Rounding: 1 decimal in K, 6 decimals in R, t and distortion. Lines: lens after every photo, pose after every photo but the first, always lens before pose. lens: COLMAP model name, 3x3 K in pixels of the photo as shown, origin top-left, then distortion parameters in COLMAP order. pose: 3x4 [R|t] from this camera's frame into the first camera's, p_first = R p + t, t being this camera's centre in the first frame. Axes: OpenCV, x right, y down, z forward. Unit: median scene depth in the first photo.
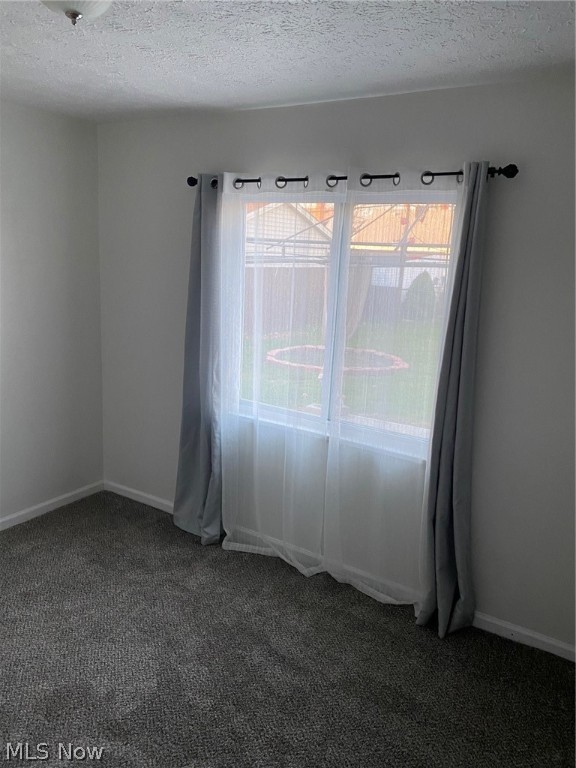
lens RADIAL K [[583.9, 0, 257.3], [0, 583.9, 379.7], [0, 0, 1]] dist [0.023991, -0.002017]
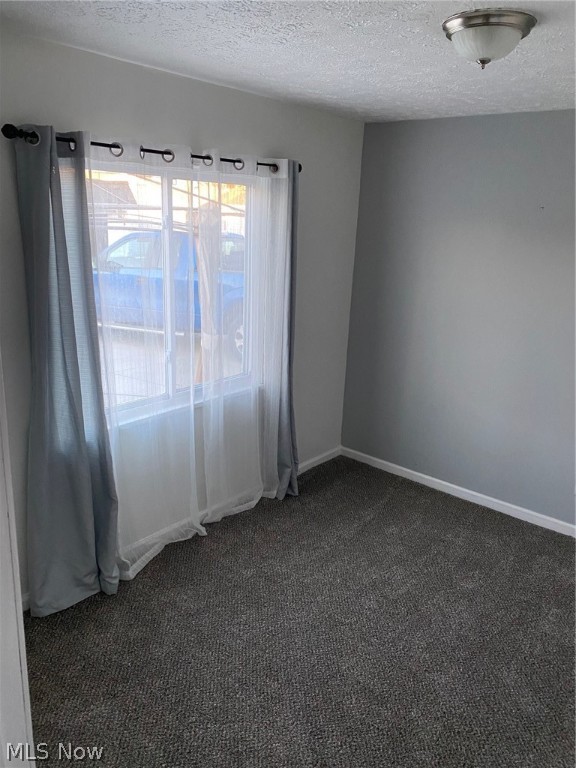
lens RADIAL K [[582.0, 0, 288.0], [0, 582.0, 384.0], [0, 0, 1]] dist [0.047399, -0.064277]
pose [[0.113399, -0.309240, 0.944199, -0.891648], [0.207636, 0.936721, 0.281854, -0.208470], [-0.971611, 0.164088, 0.170432, 0.679404]]
